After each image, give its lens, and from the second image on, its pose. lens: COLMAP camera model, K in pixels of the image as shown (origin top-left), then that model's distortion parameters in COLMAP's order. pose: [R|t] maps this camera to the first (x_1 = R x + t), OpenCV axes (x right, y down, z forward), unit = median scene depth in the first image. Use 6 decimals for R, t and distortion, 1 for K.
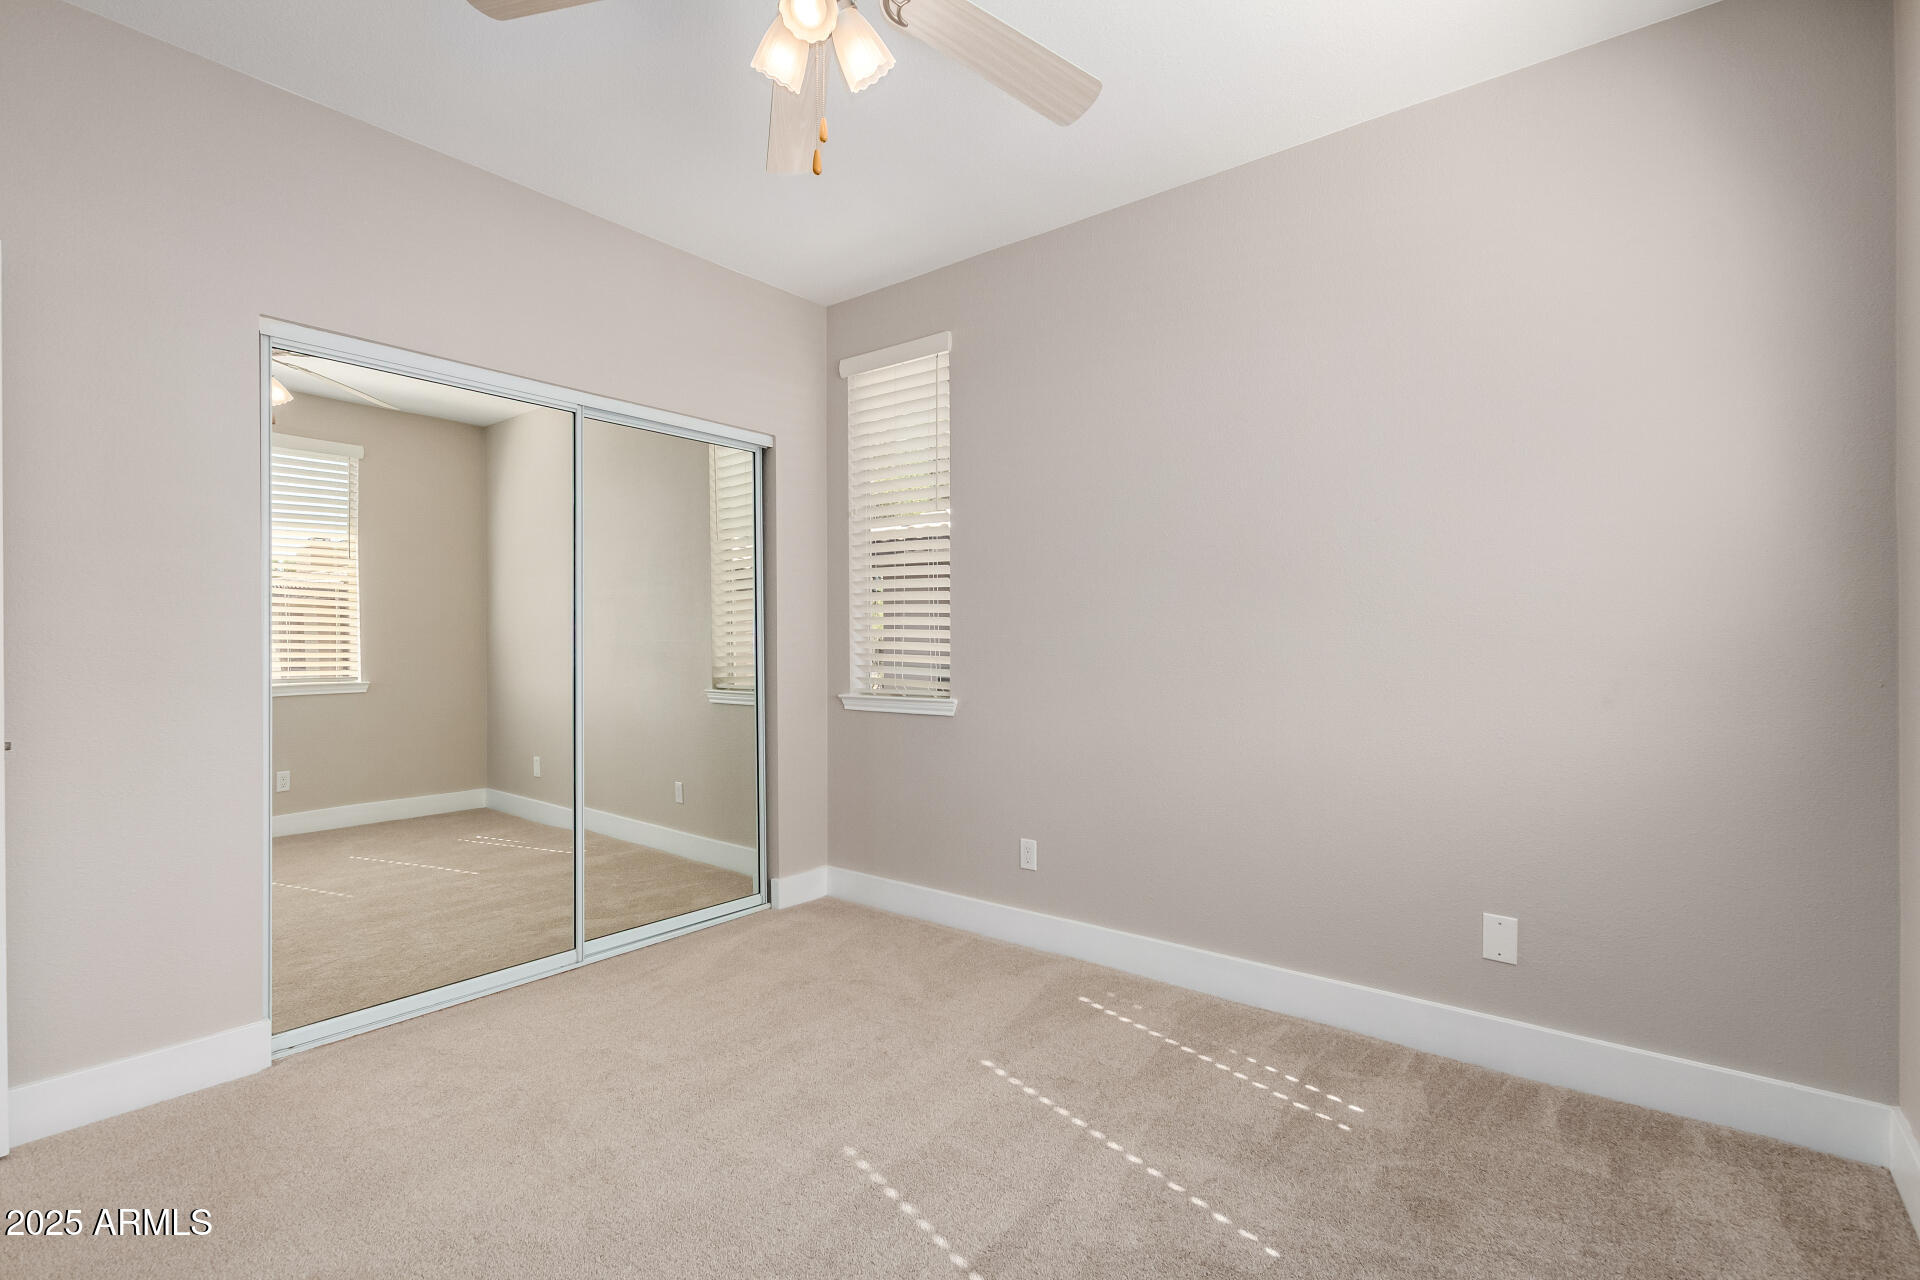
lens RADIAL K [[889.2, 0, 965.2], [0, 889.2, 653.2], [0, 0, 1]] dist [0.003208, 0.000089]
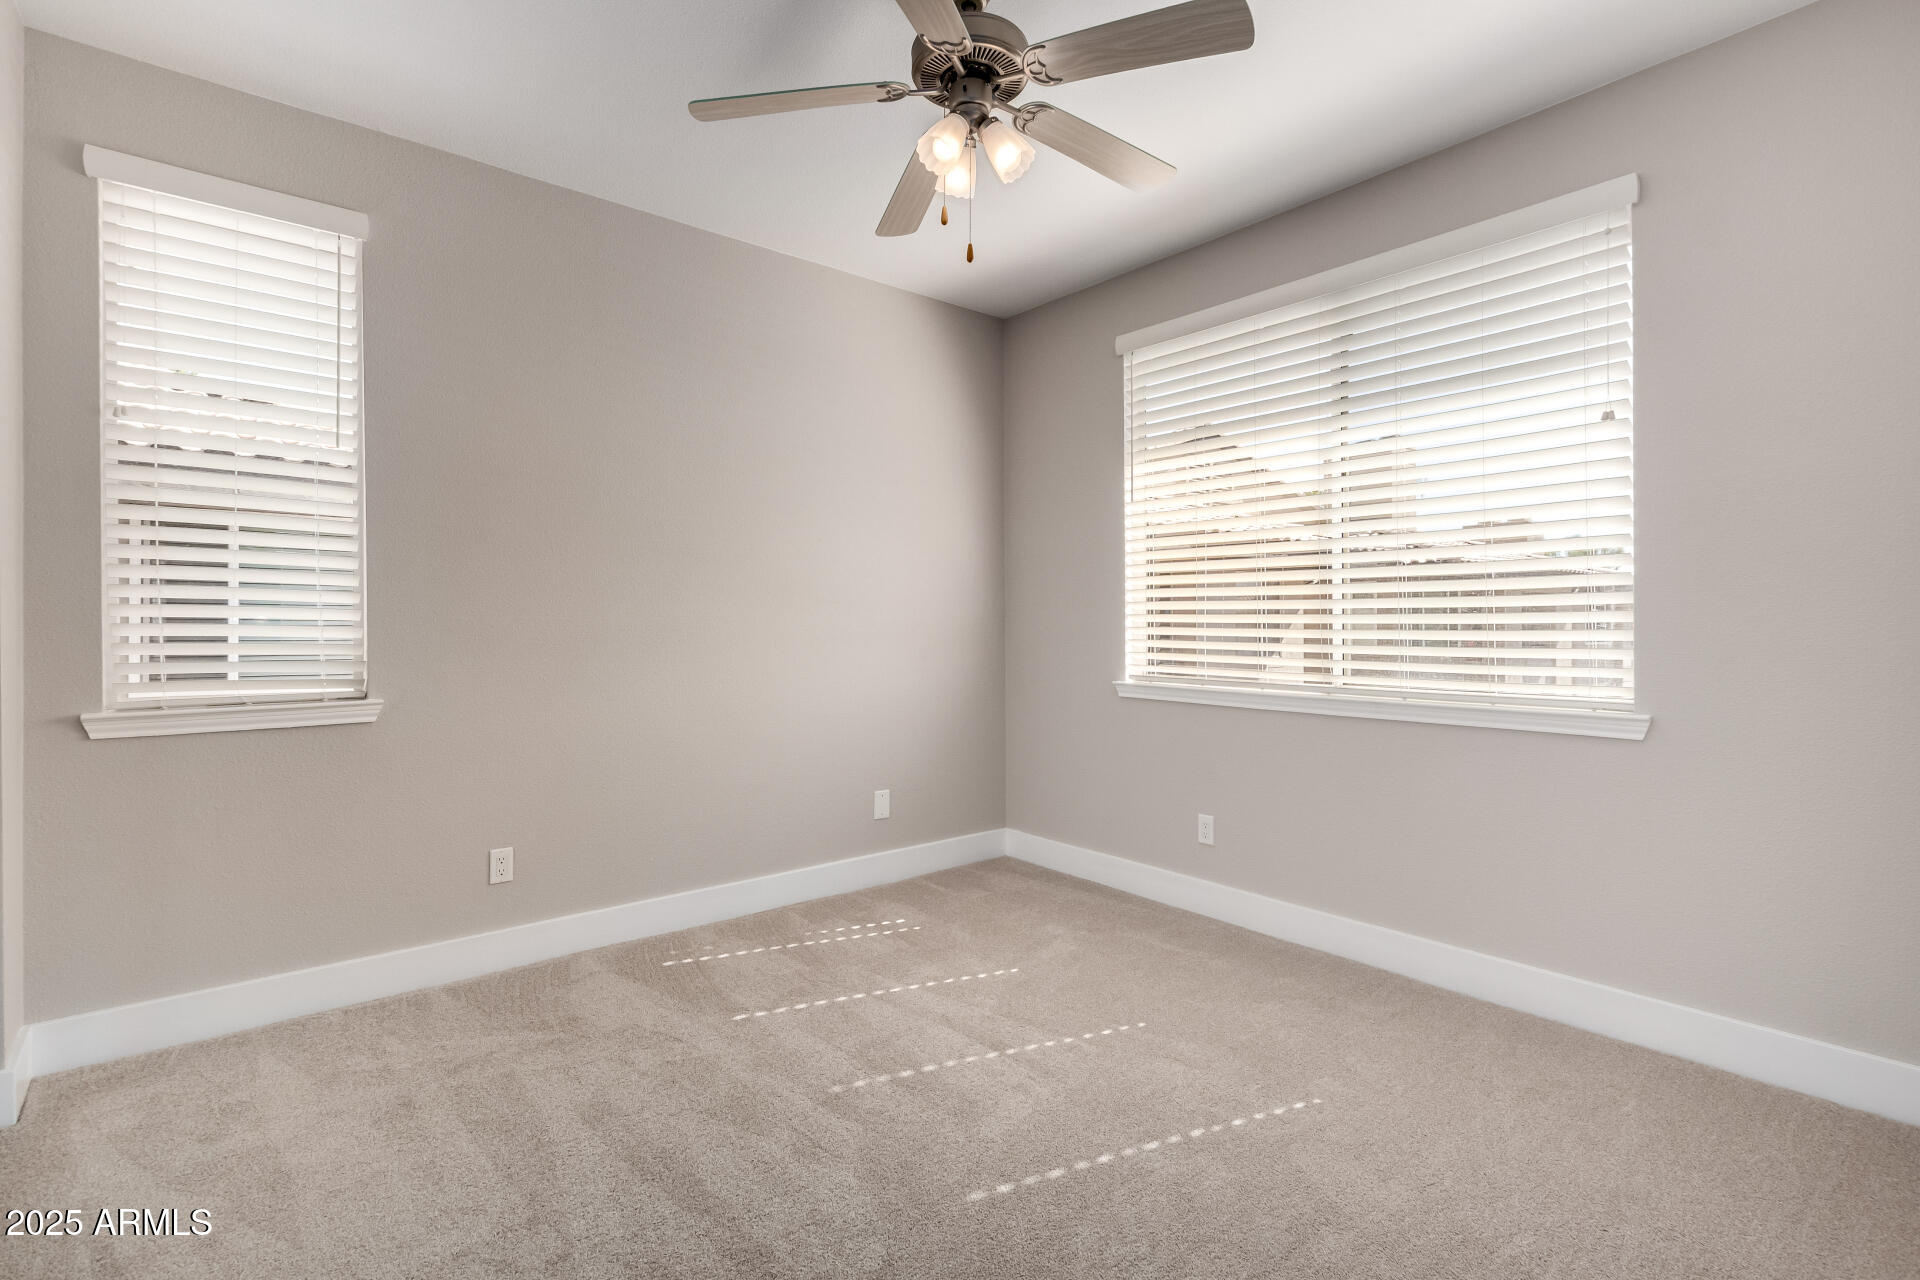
lens RADIAL K [[880.1, 0, 988.3], [0, 880.1, 634.5], [0, 0, 1]] dist [-0.001821, -0.001215]
pose [[0.179337, -0.011756, 0.983717, -0.954967], [0.008351, 0.999911, 0.010428, -0.011627], [-0.983752, 0.006345, 0.179419, 0.504068]]
